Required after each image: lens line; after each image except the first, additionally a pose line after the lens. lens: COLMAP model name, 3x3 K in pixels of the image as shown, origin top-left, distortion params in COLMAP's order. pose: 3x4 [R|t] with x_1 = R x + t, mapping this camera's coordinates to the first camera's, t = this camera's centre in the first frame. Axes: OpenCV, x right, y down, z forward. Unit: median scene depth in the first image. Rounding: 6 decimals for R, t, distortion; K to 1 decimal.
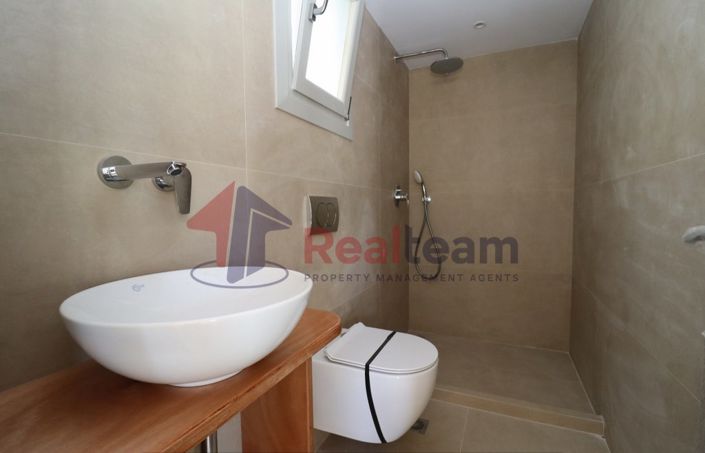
lens RADIAL K [[329.3, 0, 352.4], [0, 329.3, 230.8], [0, 0, 1]] dist [0.000733, -0.013152]
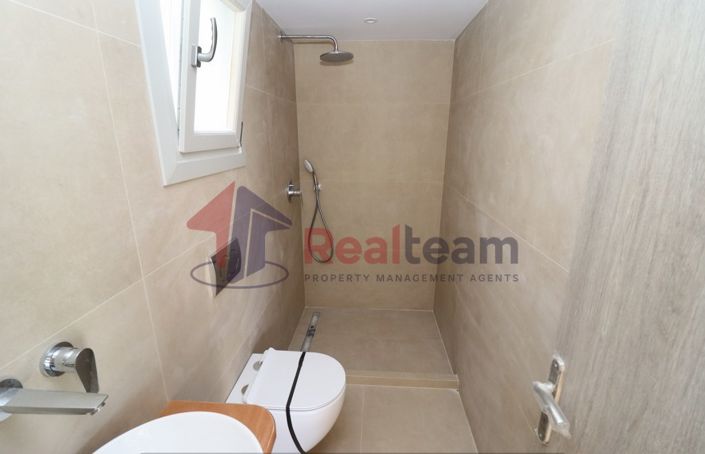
lens RADIAL K [[330.1, 0, 350.3], [0, 330.1, 230.9], [0, 0, 1]] dist [-0.013924, -0.000882]
pose [[0.935356, -0.093761, 0.341054, -0.058446], [0.013031, 0.972706, 0.231673, -0.308995], [-0.353467, -0.212253, 0.911049, 0.028955]]
